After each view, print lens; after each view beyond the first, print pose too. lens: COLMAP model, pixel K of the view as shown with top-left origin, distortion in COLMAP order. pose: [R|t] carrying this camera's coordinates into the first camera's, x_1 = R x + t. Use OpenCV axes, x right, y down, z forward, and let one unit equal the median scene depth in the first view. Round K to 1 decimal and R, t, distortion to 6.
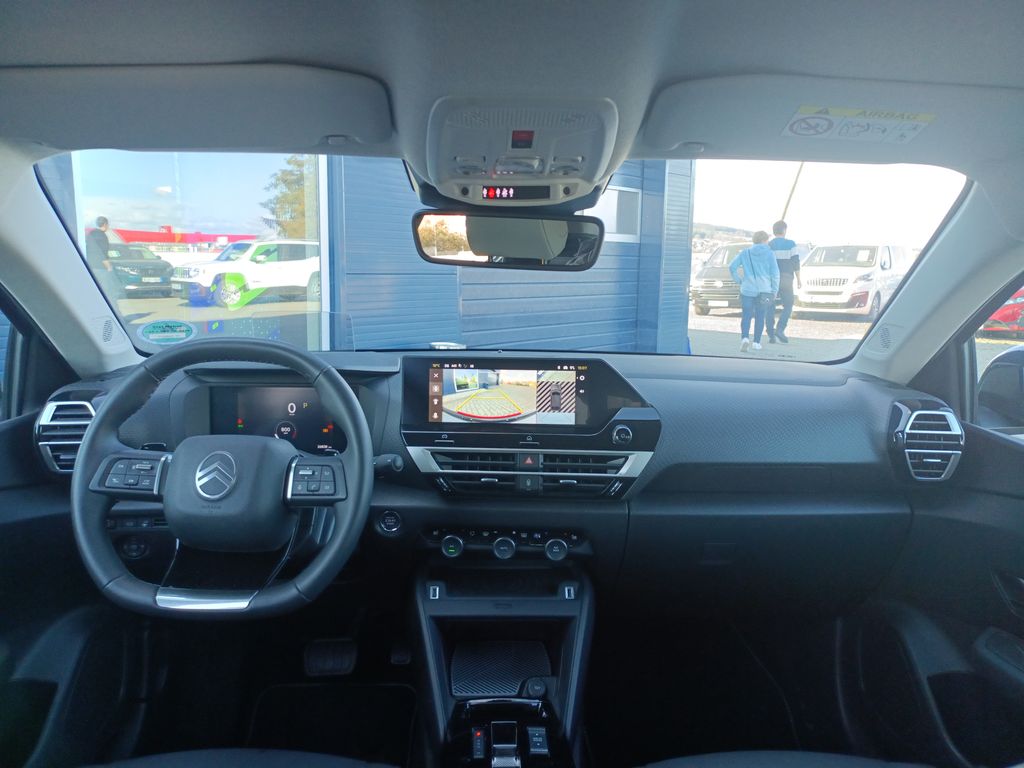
lens RADIAL K [[786.1, 0, 512.0], [0, 786.1, 384.0], [0, 0, 1]] dist [0.051941, -0.007105]
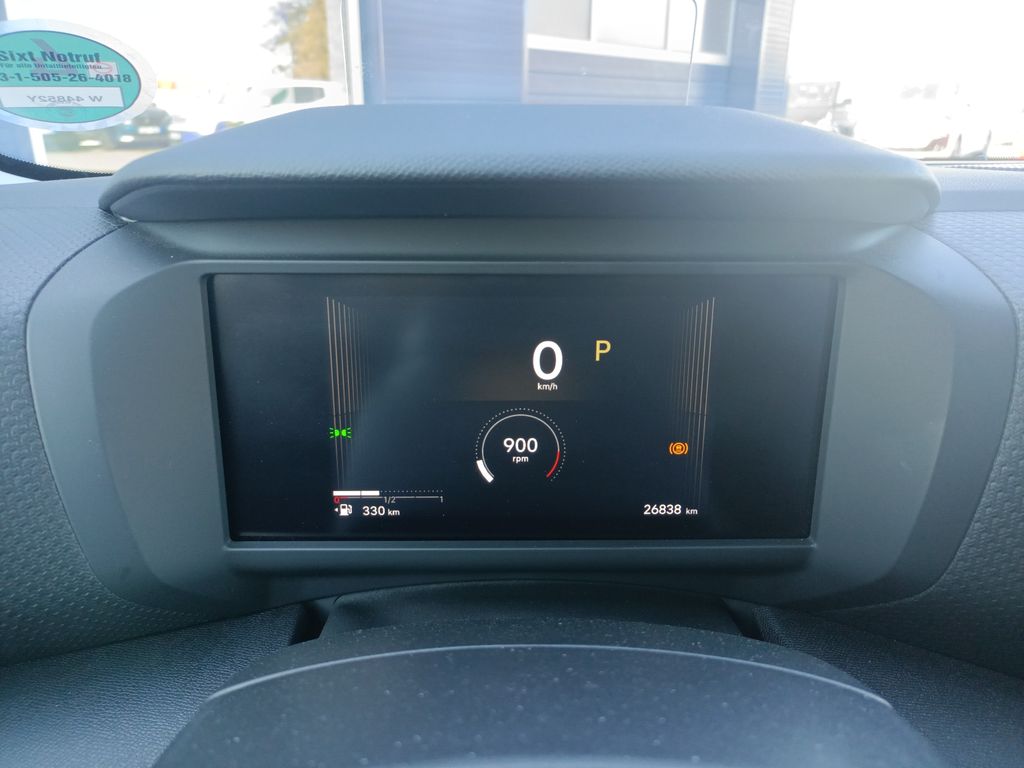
lens RADIAL K [[786.1, 0, 512.0], [0, 786.1, 384.0], [0, 0, 1]] dist [0.051941, -0.007105]
pose [[0.999844, -0.003763, -0.017243, -0.278548], [0.006741, 0.984353, 0.176076, -0.004778], [0.016311, -0.176165, 0.984226, 0.742256]]
